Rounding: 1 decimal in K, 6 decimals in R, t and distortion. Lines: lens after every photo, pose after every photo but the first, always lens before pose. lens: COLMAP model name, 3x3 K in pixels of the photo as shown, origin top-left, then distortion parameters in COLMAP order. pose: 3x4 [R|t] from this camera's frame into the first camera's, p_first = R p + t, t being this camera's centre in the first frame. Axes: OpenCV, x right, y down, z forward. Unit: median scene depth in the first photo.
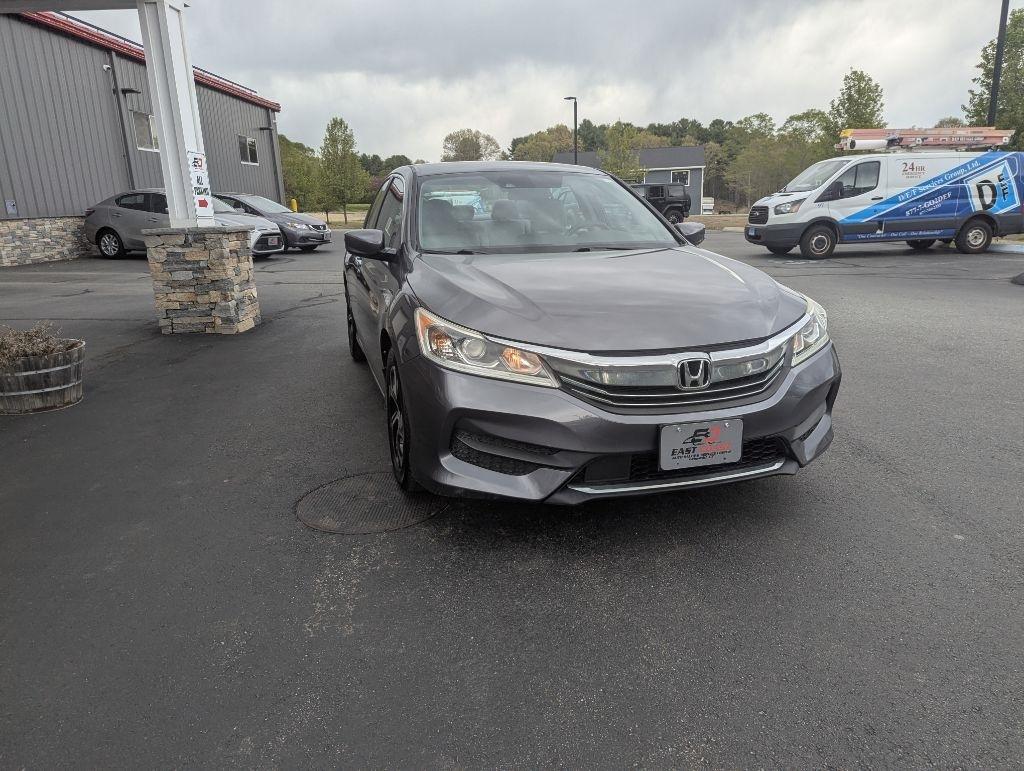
lens RADIAL K [[722.3, 0, 512.0], [0, 722.3, 385.5], [0, 0, 1]] dist [0.068285, -0.059338]
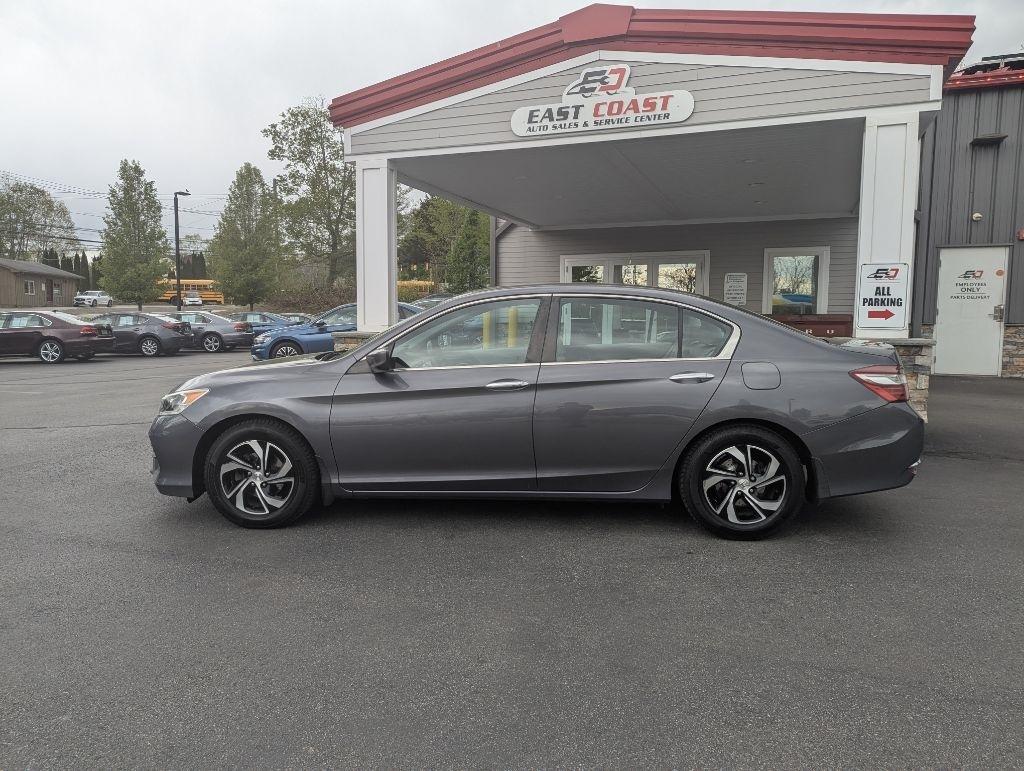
lens RADIAL K [[731.4, 0, 516.9], [0, 731.4, 390.9], [0, 0, 1]] dist [0.065135, -0.060258]
pose [[-0.335226, 0.126643, -0.933587, 0.327014], [-0.228940, 0.950272, 0.211113, -0.123286], [0.913898, 0.284506, -0.289562, 0.431878]]
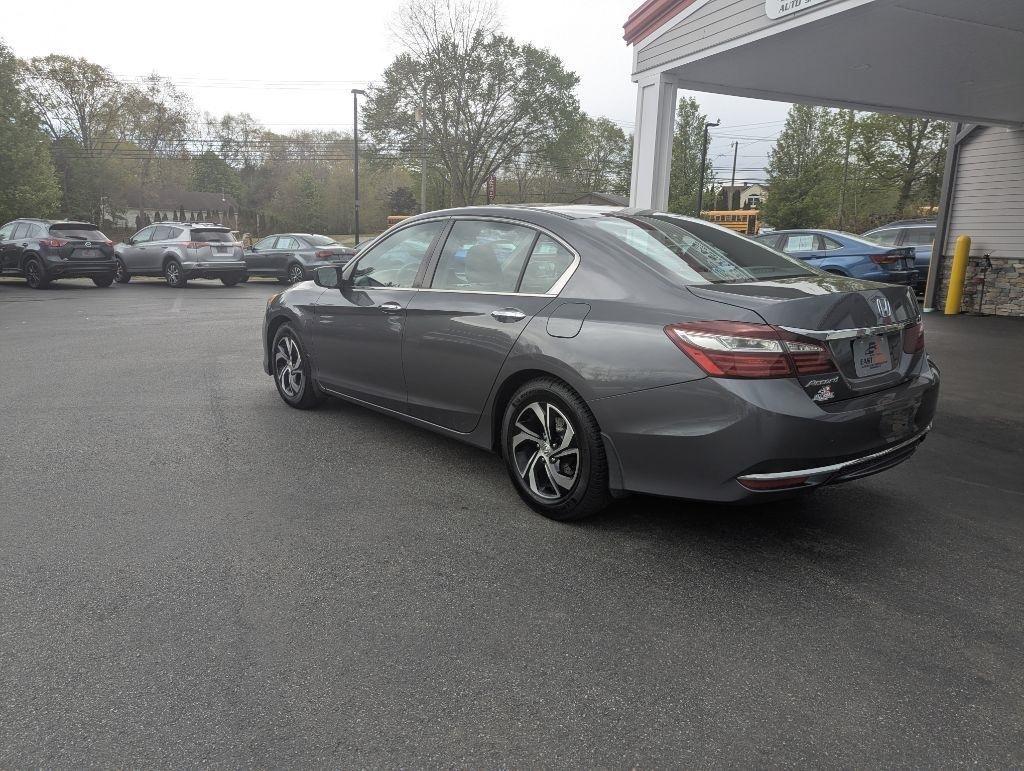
lens RADIAL K [[731.4, 0, 516.9], [0, 731.4, 390.9], [0, 0, 1]] dist [0.065135, -0.060258]
pose [[-0.906898, 0.097893, -0.409821, 0.143393], [-0.098007, 0.896950, 0.431133, -0.164146], [0.409794, 0.431159, -0.803848, 0.610415]]
